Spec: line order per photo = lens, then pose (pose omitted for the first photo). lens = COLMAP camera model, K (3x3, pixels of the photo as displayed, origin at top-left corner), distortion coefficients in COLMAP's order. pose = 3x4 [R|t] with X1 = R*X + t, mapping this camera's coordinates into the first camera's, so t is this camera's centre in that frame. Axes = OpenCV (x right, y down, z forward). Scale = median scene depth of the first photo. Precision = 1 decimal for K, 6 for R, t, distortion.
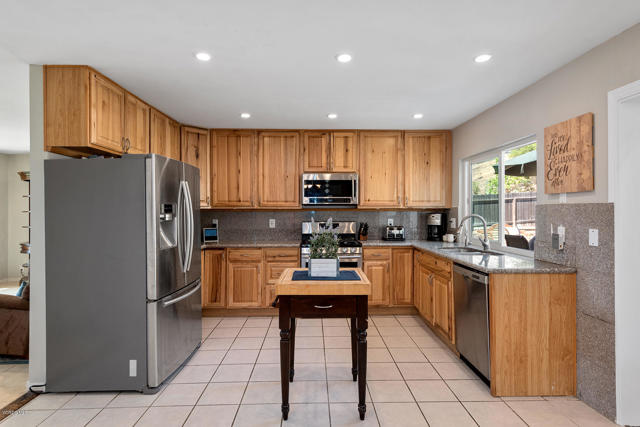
lens RADIAL K [[335.8, 0, 319.6], [0, 335.8, 212.7], [0, 0, 1]] dist [0.003200, -0.000141]
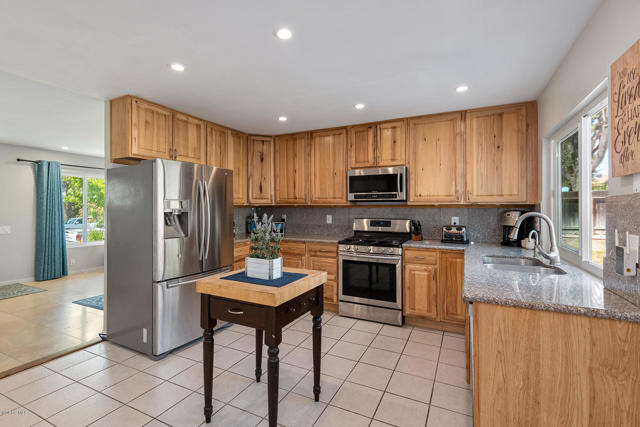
lens RADIAL K [[295.0, 0, 319.2], [0, 295.0, 208.2], [0, 0, 1]] dist [0.022035, -0.012975]
pose [[0.883279, 0.002334, -0.468841, 0.281583], [-0.004596, 0.999983, -0.003682, 0.000911], [0.468825, 0.005407, 0.883275, 0.187140]]
